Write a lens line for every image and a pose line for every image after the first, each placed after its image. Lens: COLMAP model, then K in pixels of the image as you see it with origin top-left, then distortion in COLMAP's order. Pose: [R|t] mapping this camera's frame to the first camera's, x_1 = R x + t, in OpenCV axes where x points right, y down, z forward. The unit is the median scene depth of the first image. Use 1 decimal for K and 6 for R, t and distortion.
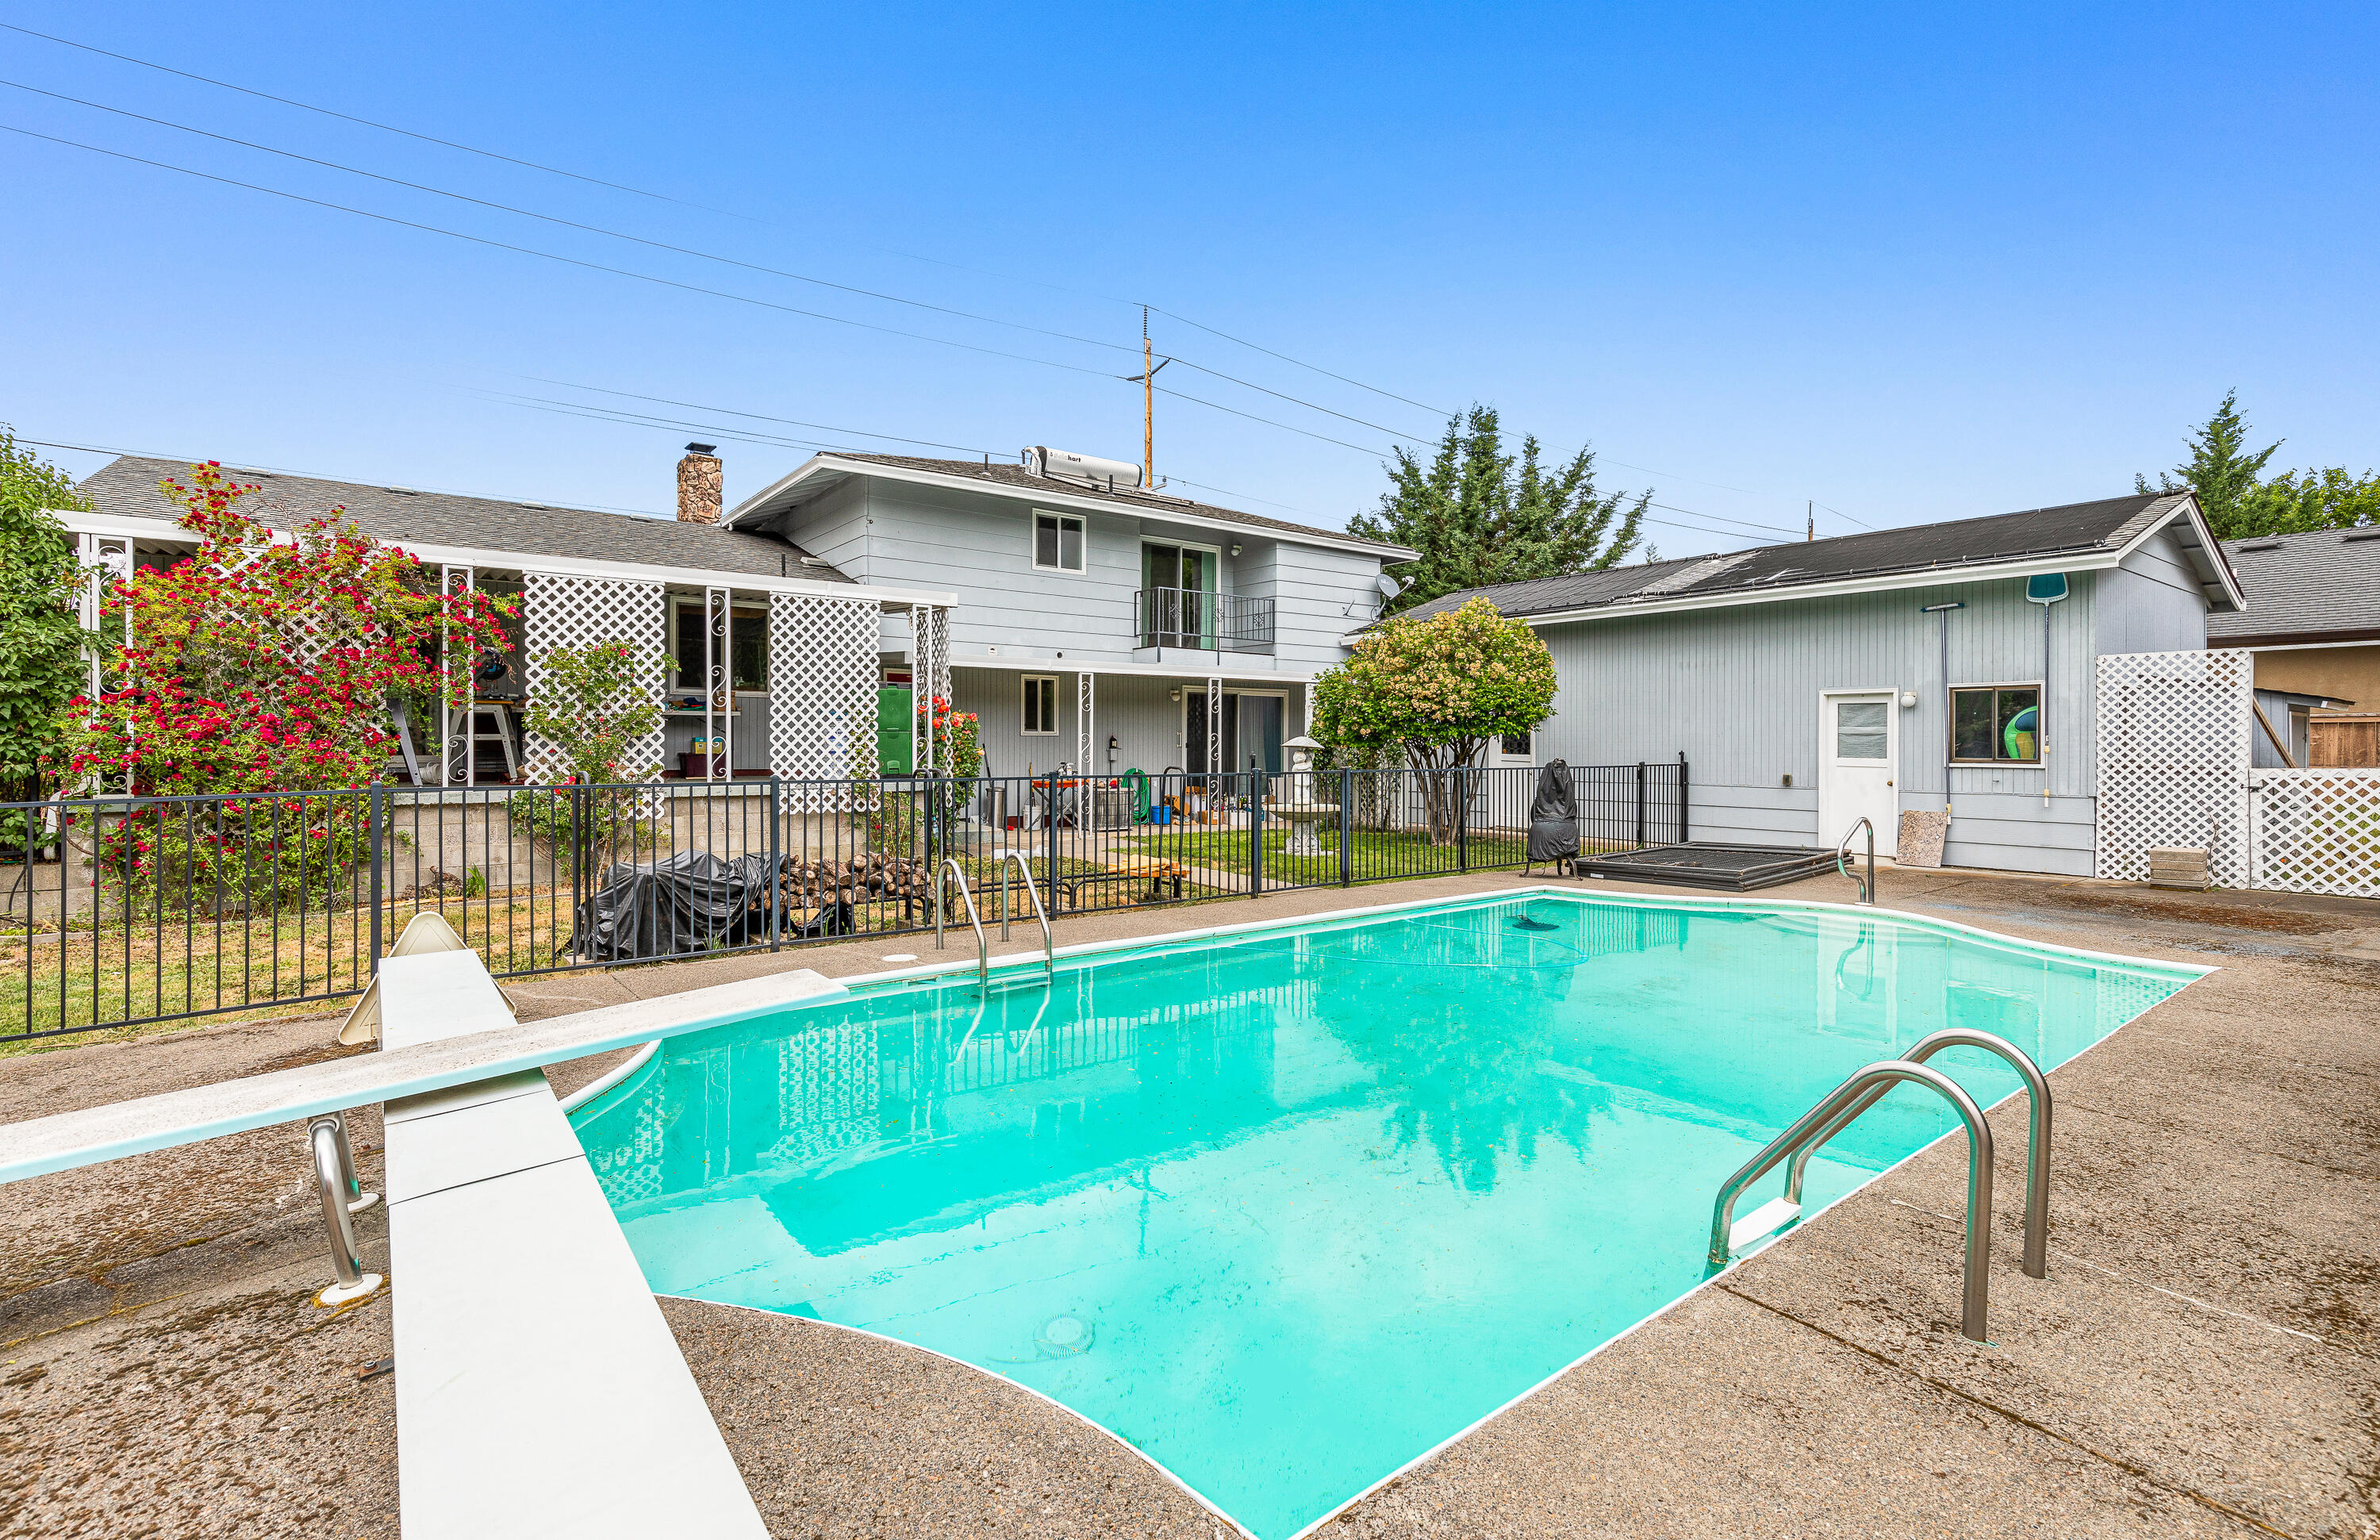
lens RADIAL K [[1086.3, 0, 1190.0], [0, 1086.3, 770.0], [0, 0, 1]] dist [0.000014, -0.000002]
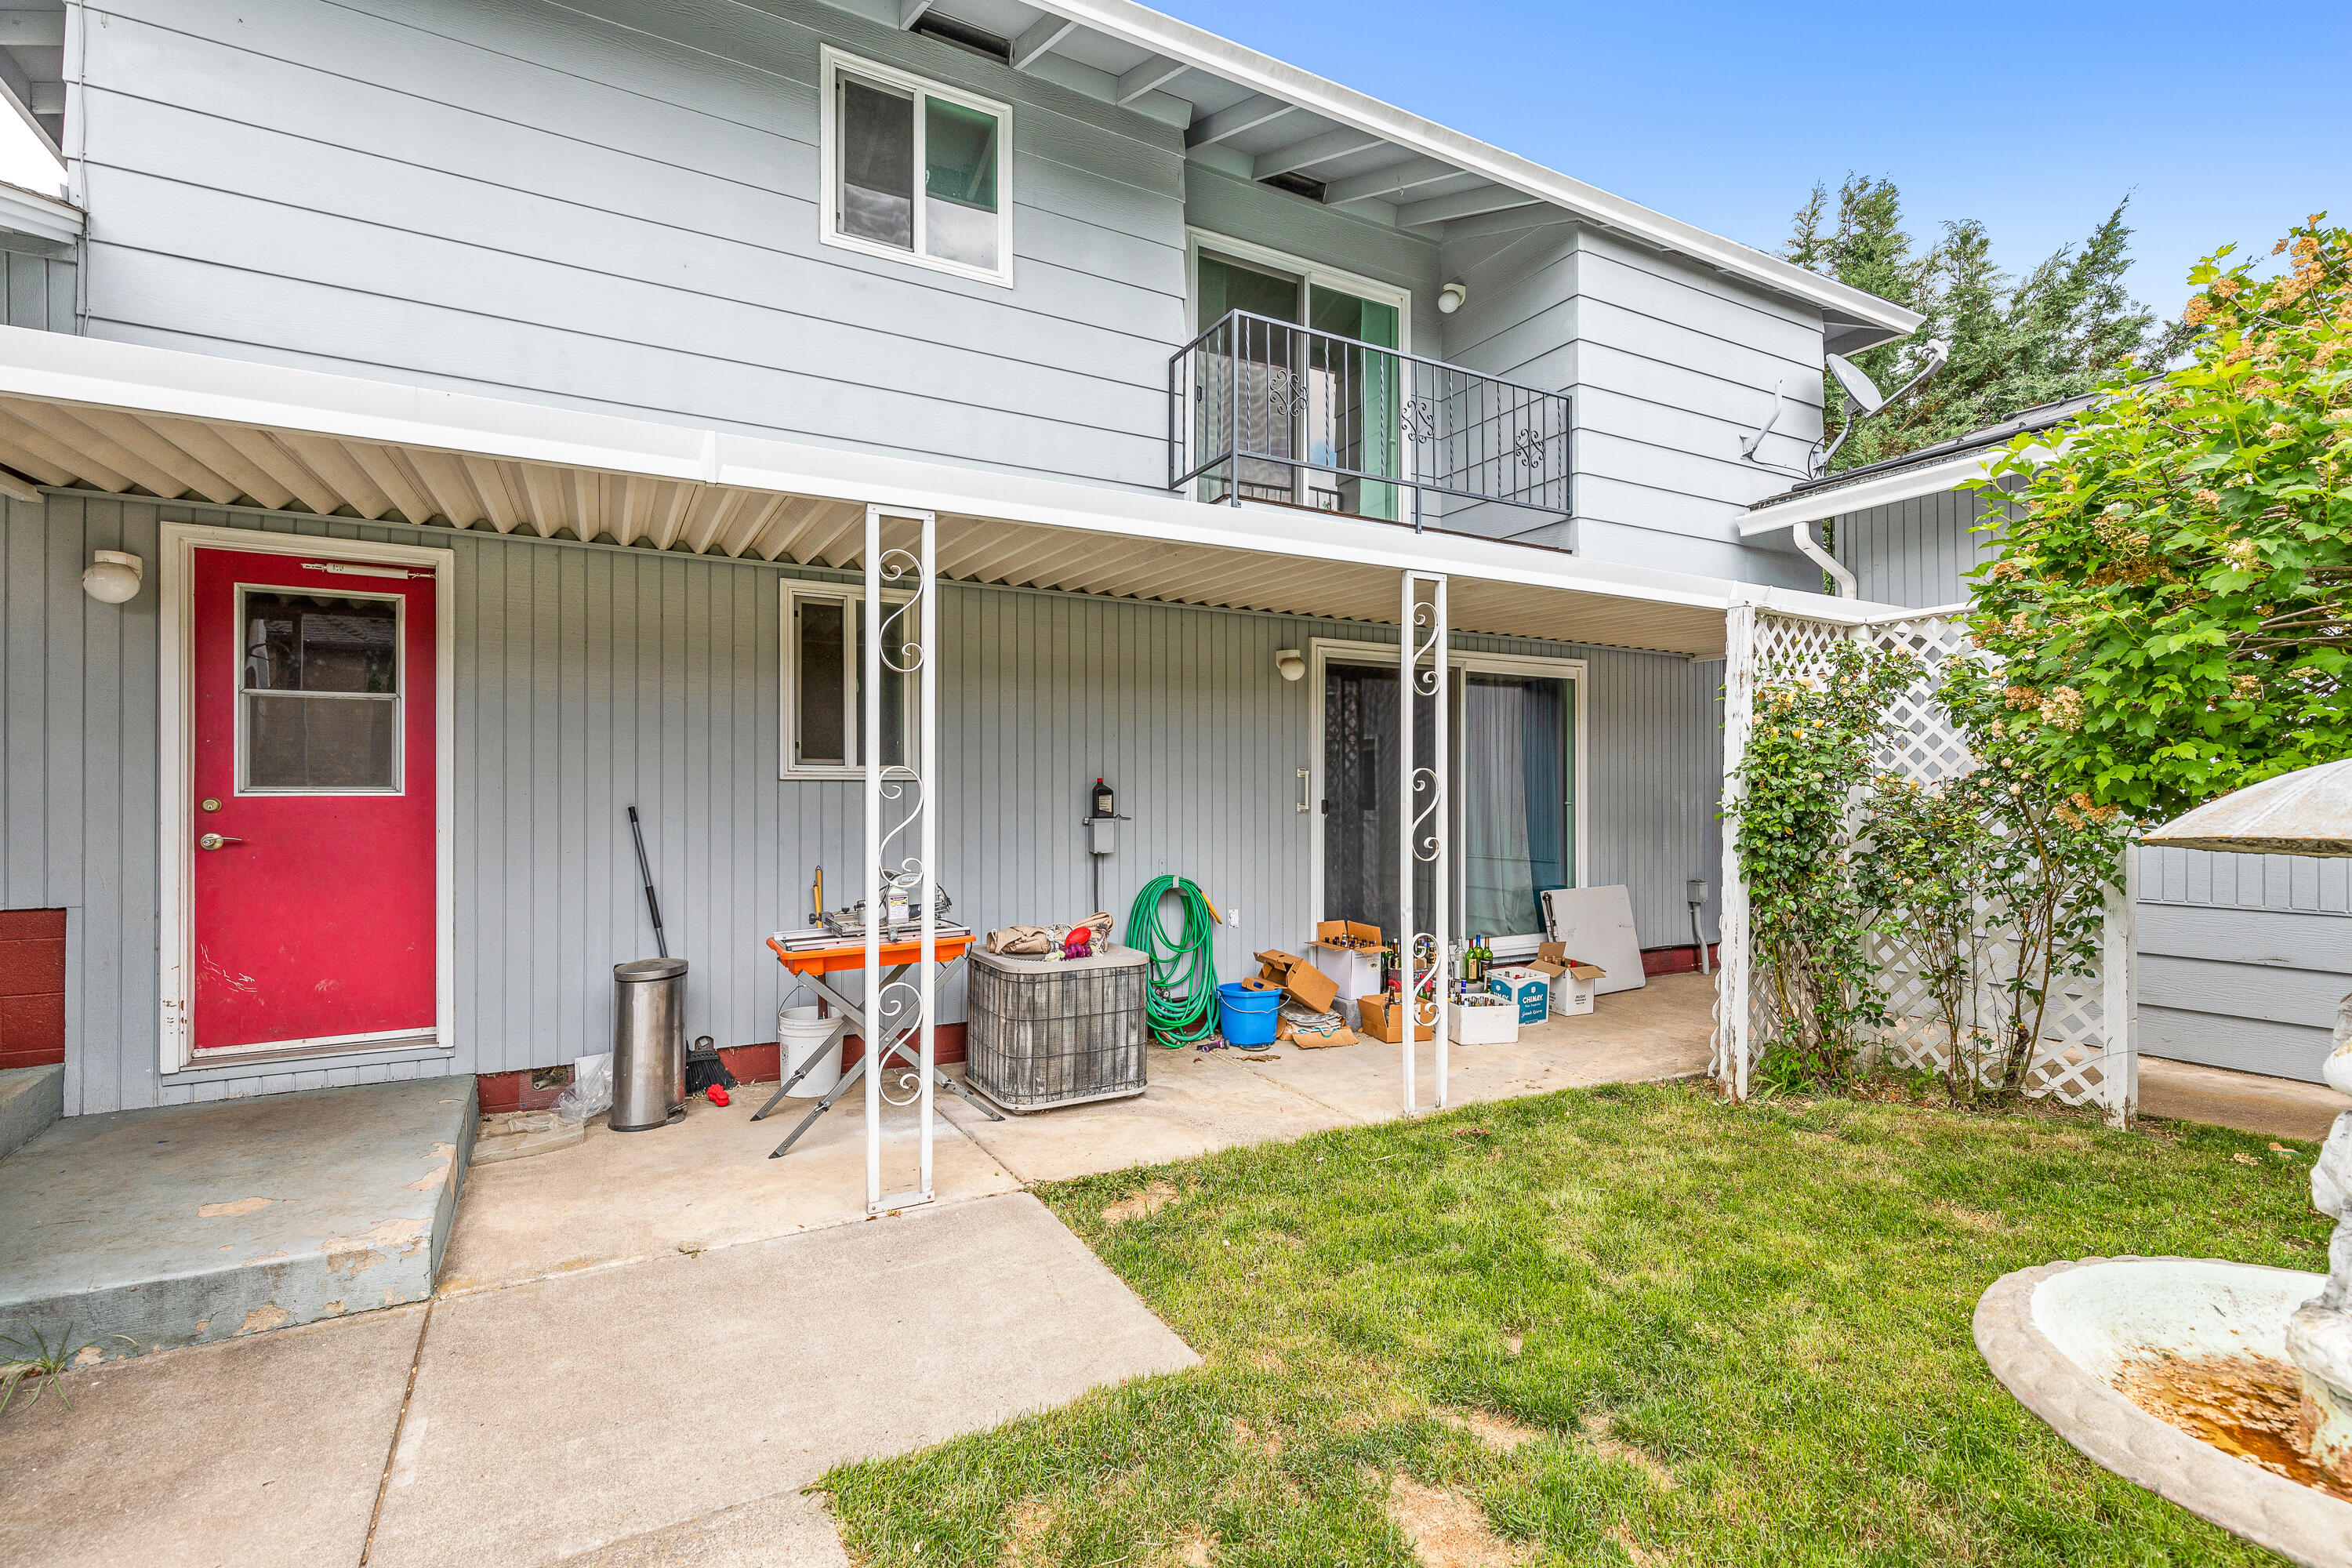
lens RADIAL K [[1049.7, 0, 1176.0], [0, 1049.7, 784.0], [0, 0, 1]] dist [-0.000191, -0.000009]
pose [[0.990258, -0.002312, -0.139224, -0.003119], [-0.001795, 0.999567, -0.029364, -0.019724], [0.139232, 0.029328, 0.989825, 0.650835]]
